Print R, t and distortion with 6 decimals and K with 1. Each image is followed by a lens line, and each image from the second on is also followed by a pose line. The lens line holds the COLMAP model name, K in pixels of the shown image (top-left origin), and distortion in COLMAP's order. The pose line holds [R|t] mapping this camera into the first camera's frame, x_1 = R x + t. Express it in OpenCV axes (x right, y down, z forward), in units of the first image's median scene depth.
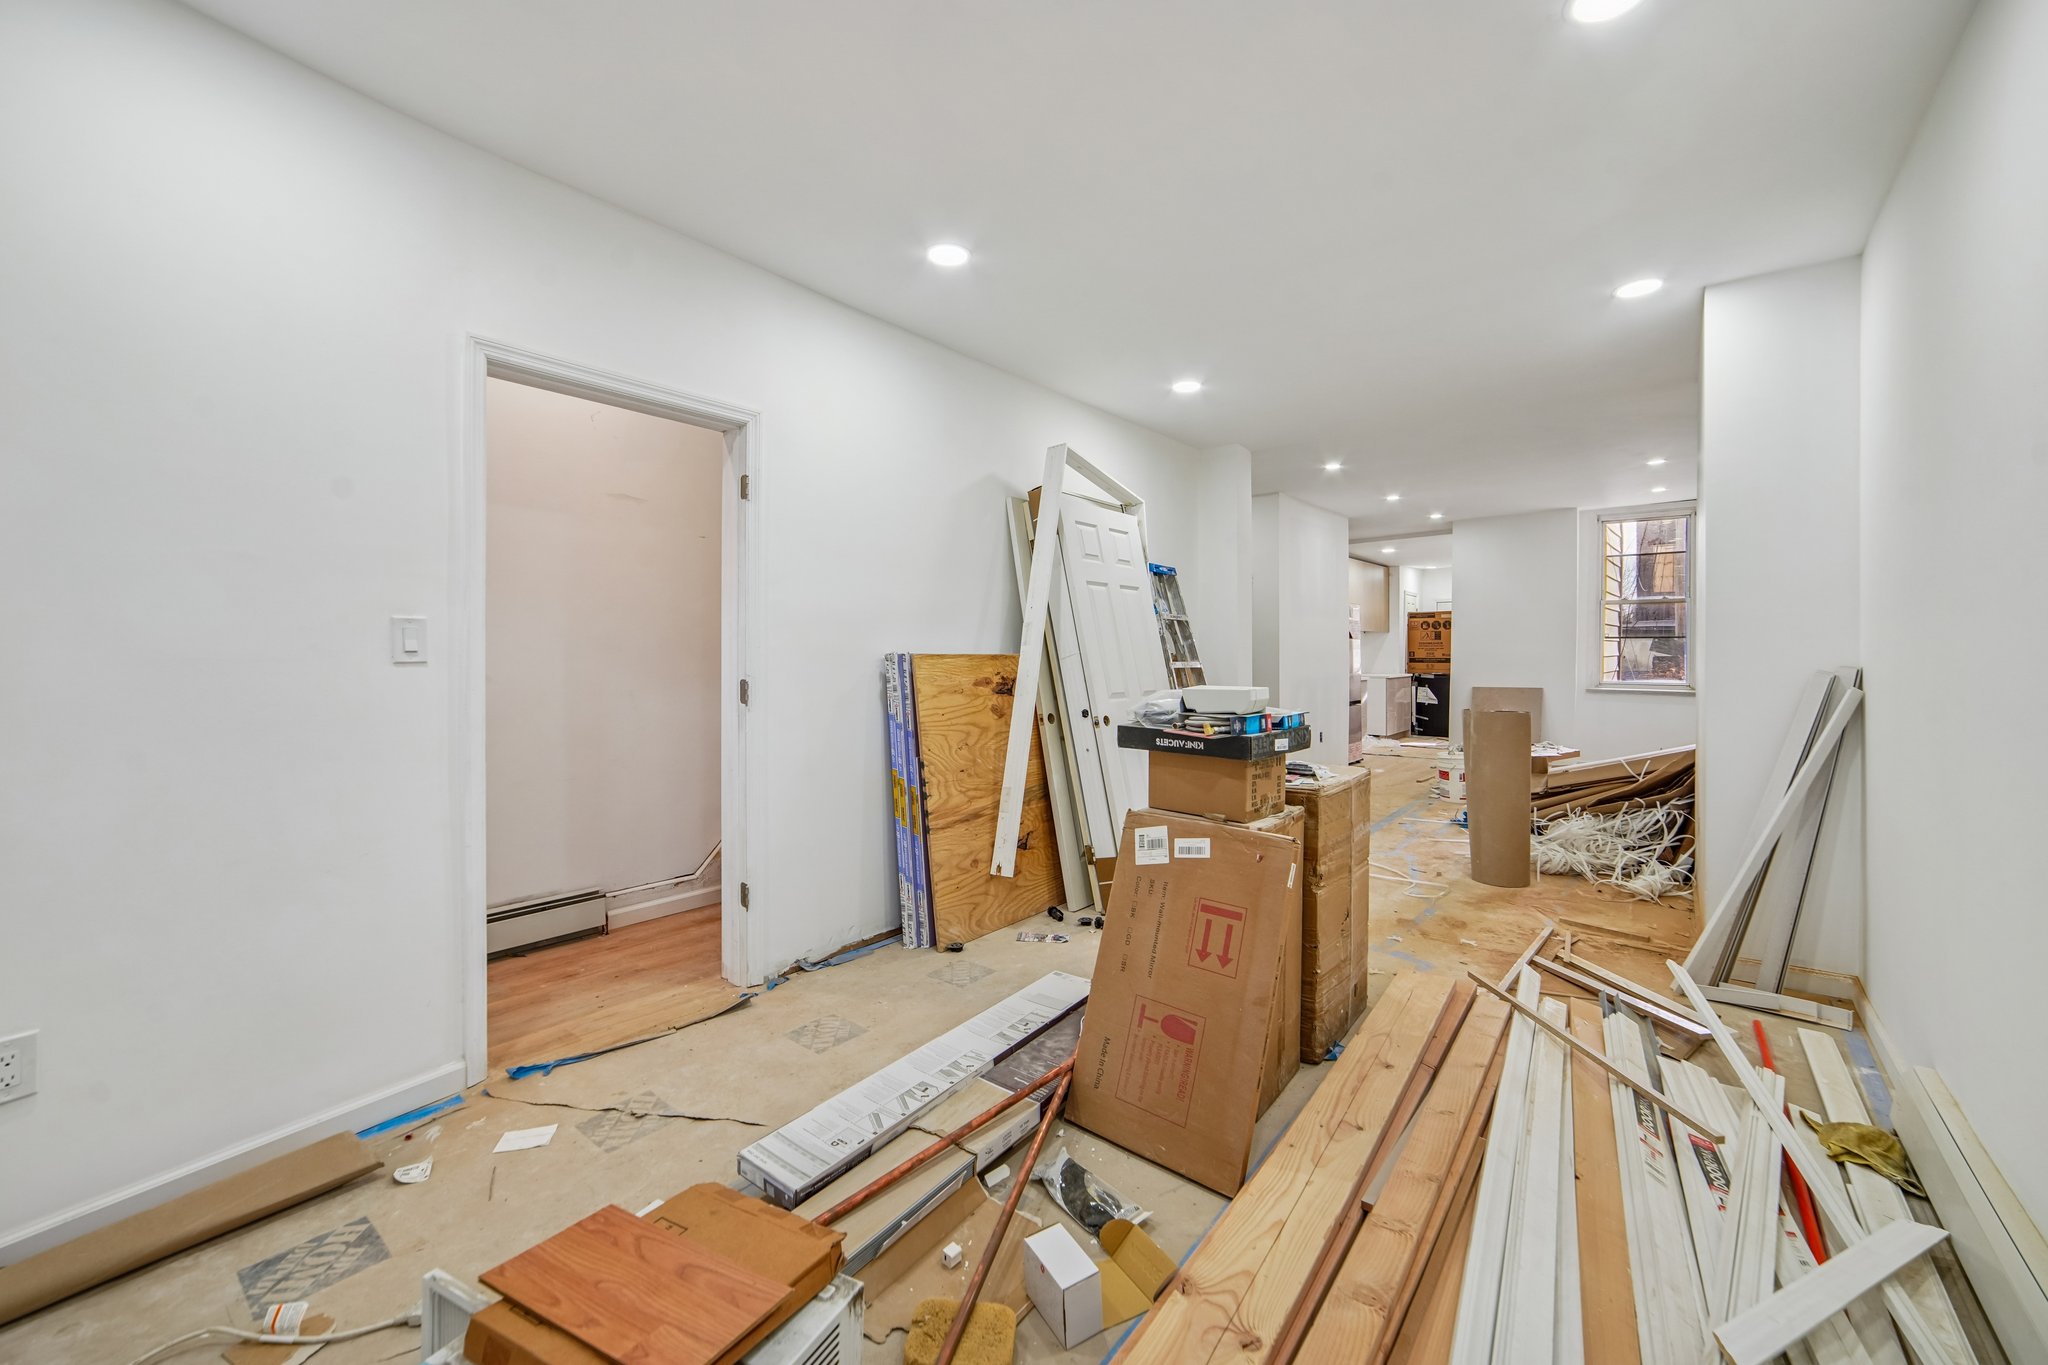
lens RADIAL K [[835.5, 0, 1032.7], [0, 835.5, 668.6], [0, 0, 1]] dist [-0.009031, 0.004792]
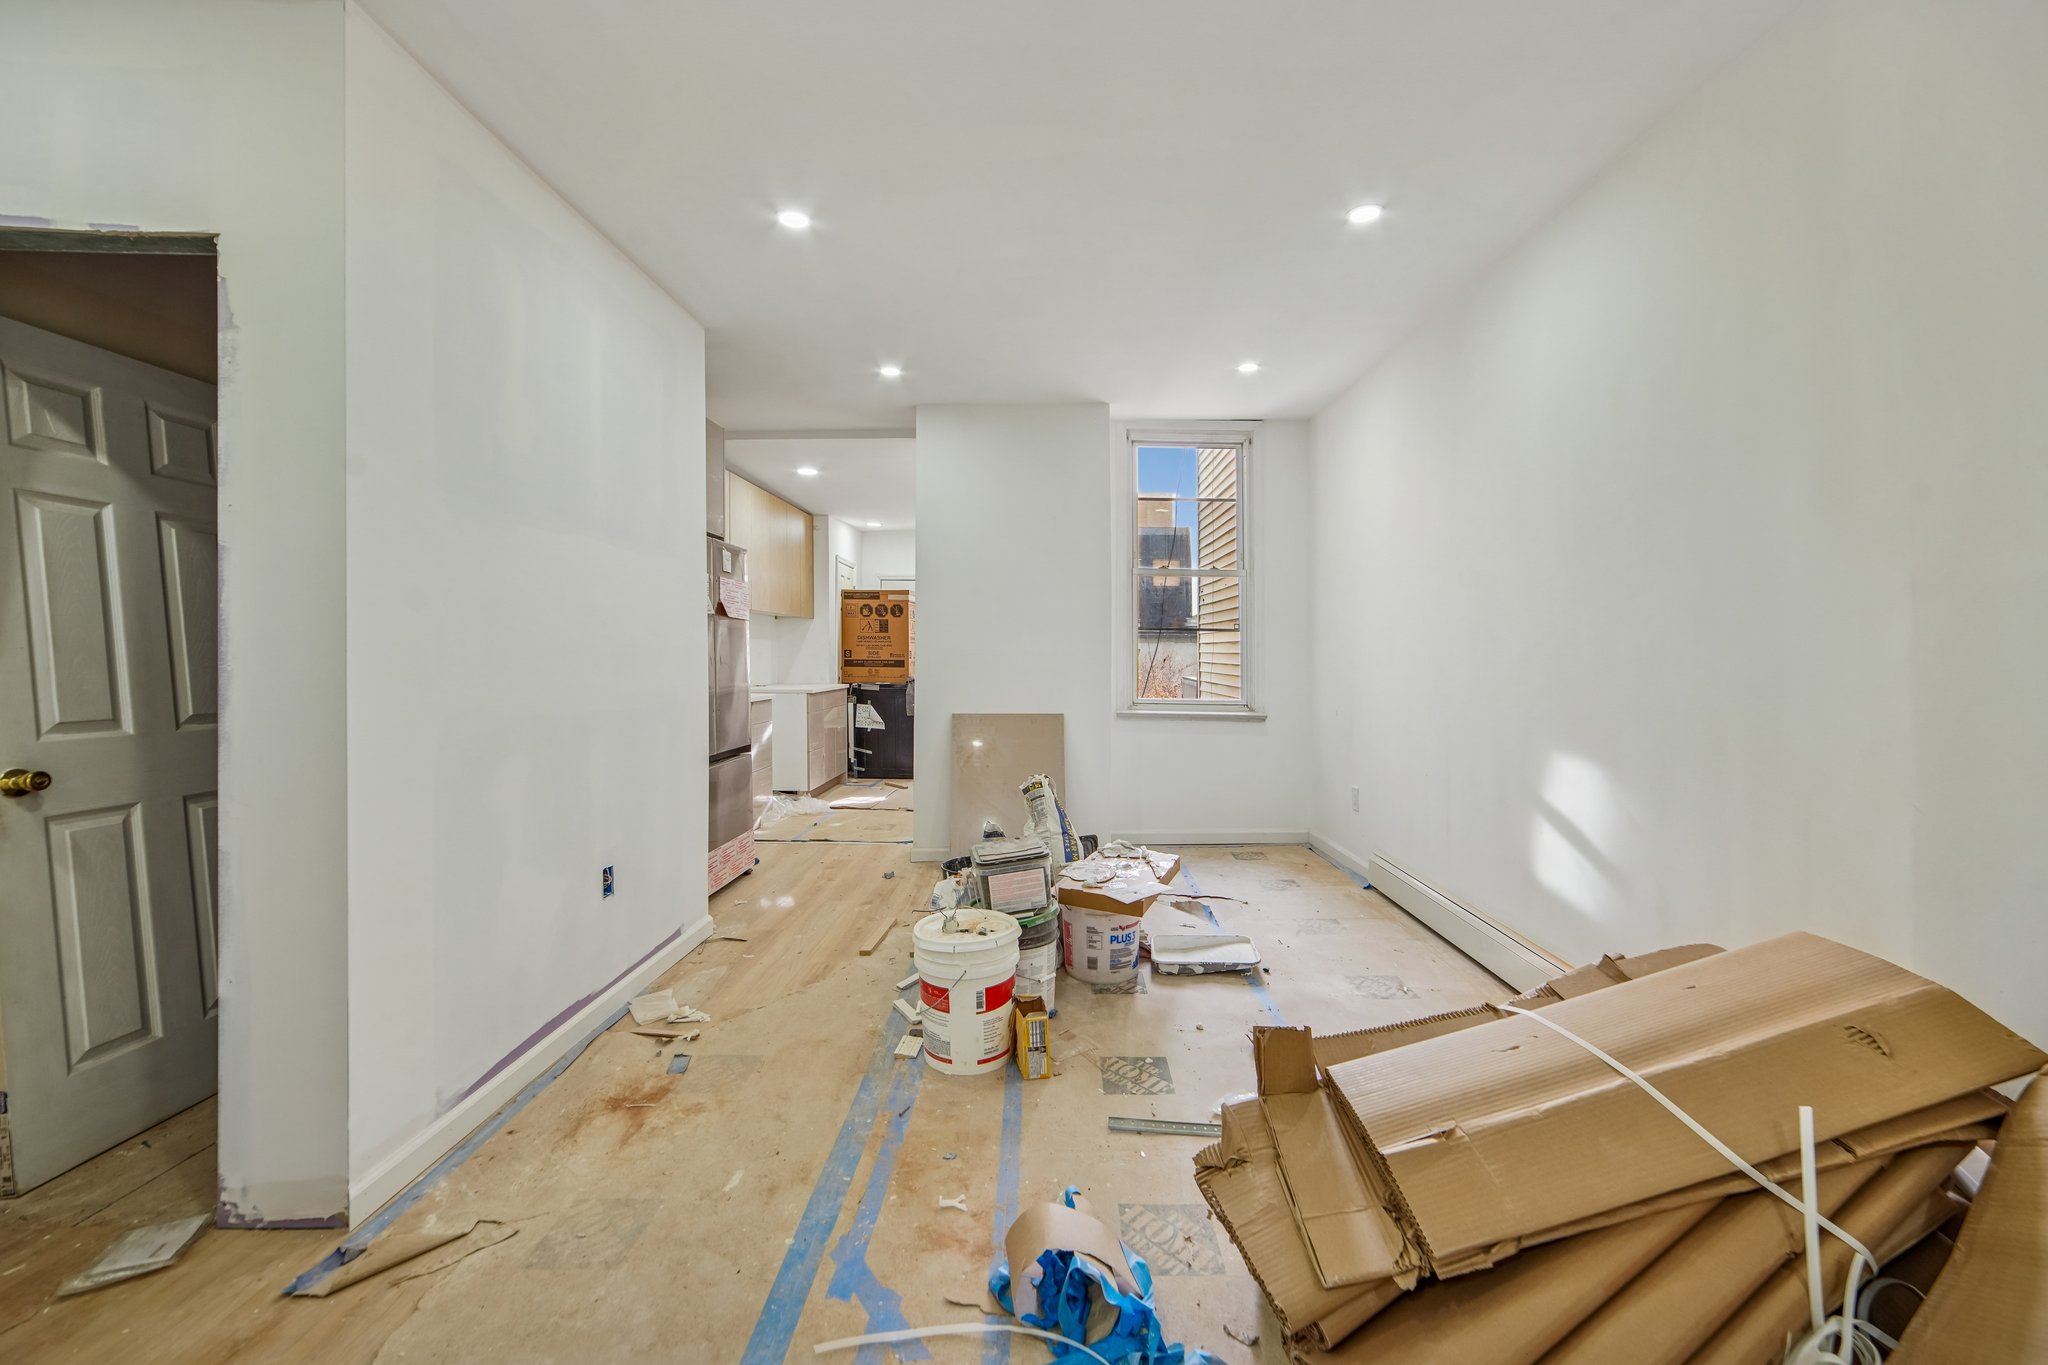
lens RADIAL K [[835.5, 0, 1008.5], [0, 835.5, 645.2], [0, 0, 1]] dist [-0.009031, 0.004792]
pose [[0.816486, 0.008646, 0.577300, 0.193096], [0.010953, 0.999476, -0.030459, -0.003211], [-0.577261, 0.031193, 0.815964, 0.423031]]
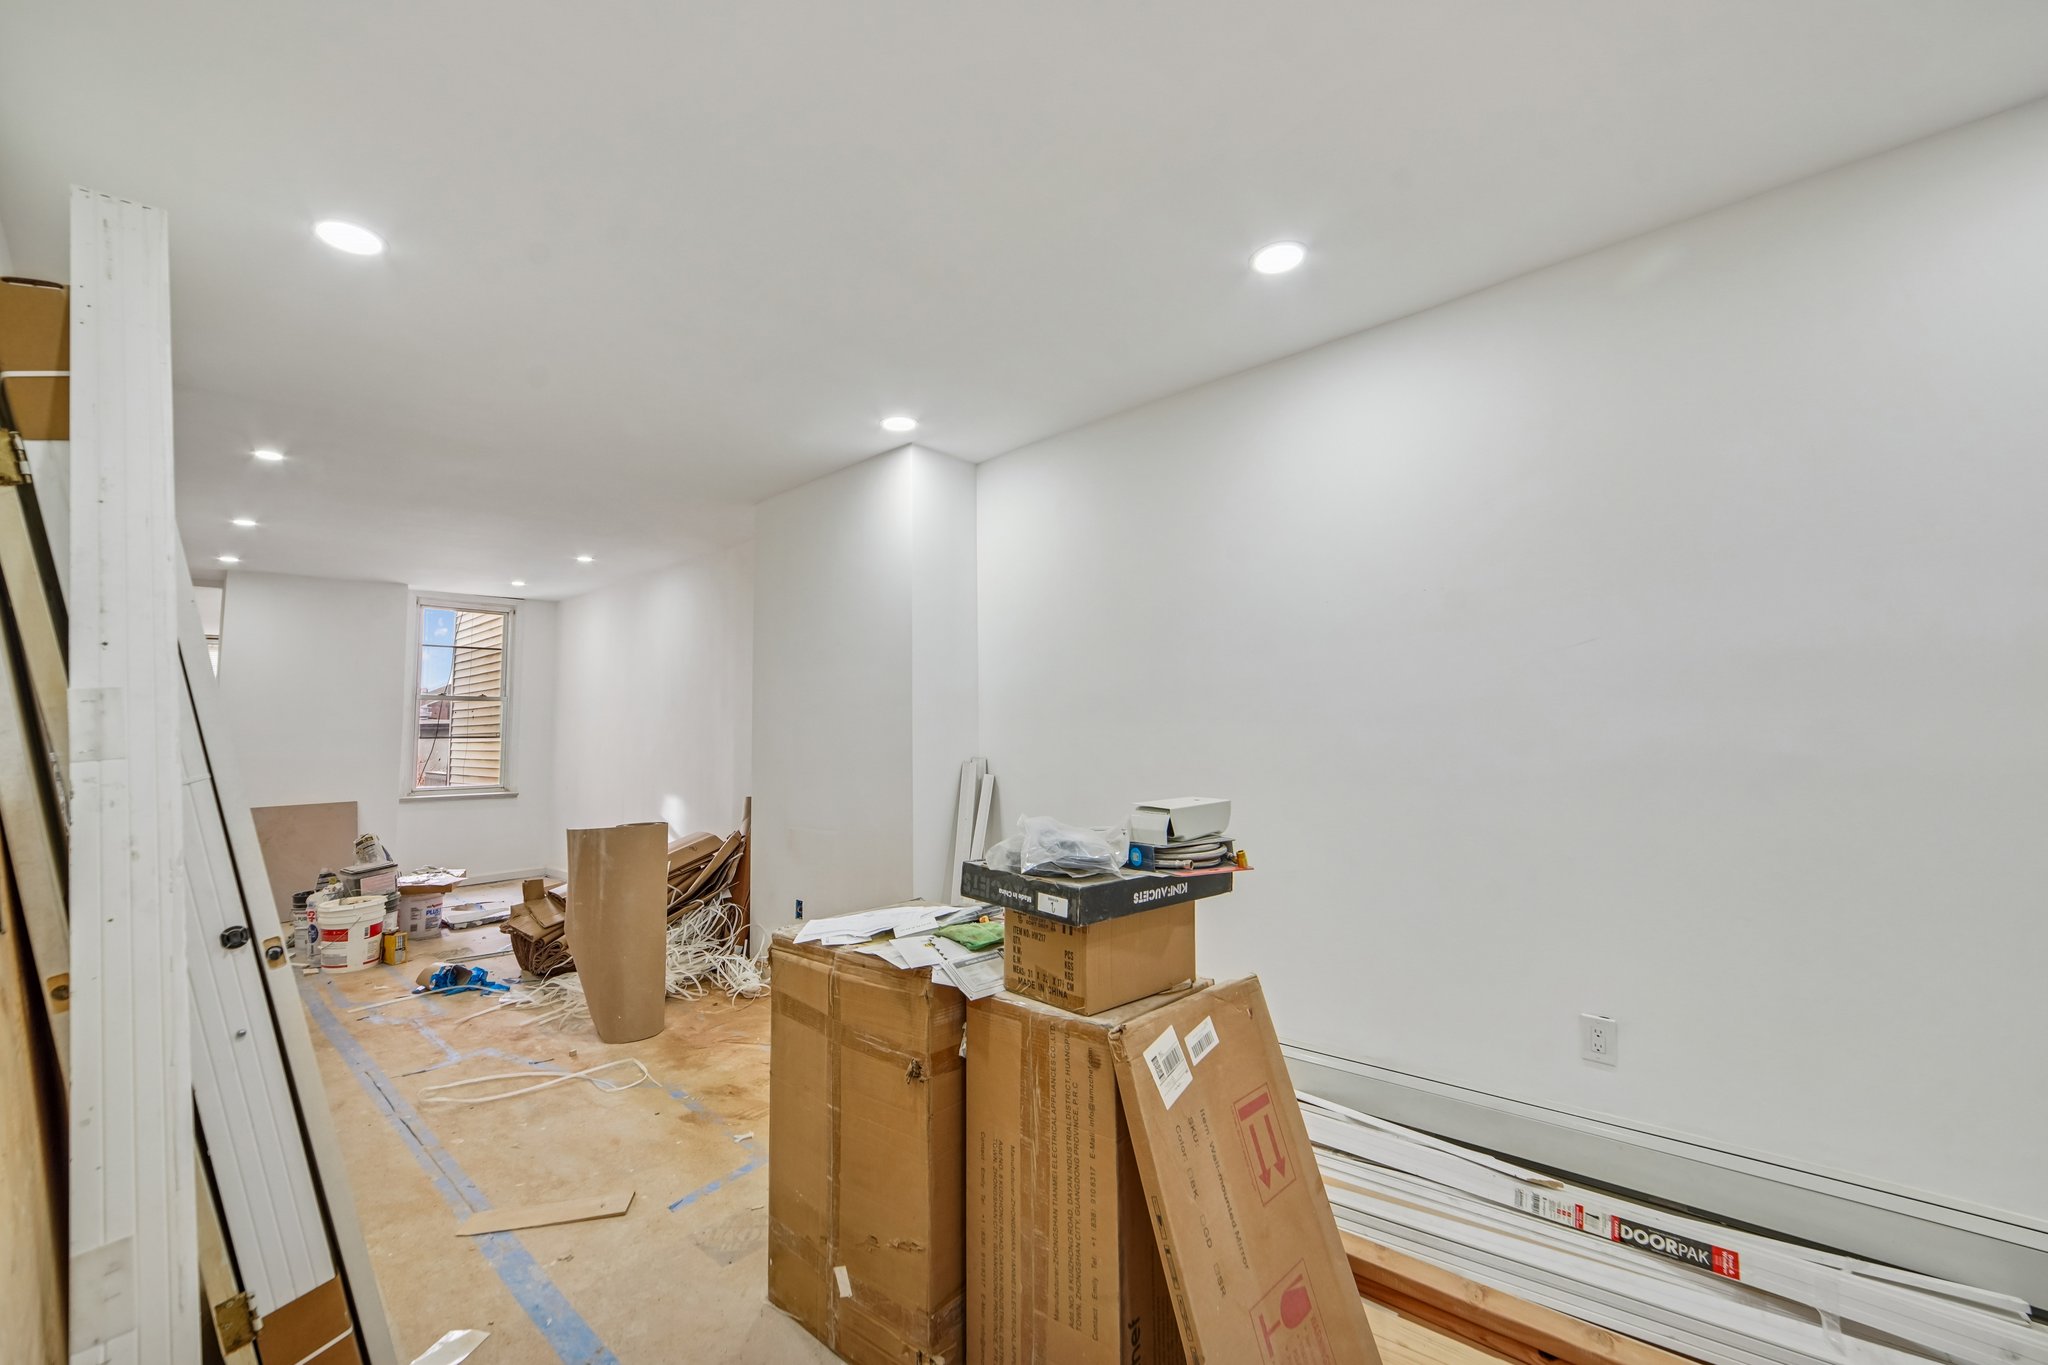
lens RADIAL K [[835.5, 0, 1060.2], [0, 835.5, 655.6], [0, 0, 1]] dist [-0.009031, 0.004792]
pose [[0.066702, 0.091746, 0.993546, -0.106566], [0.038800, 0.994772, -0.094464, -0.008476], [-0.997018, 0.044851, 0.062794, 0.210071]]
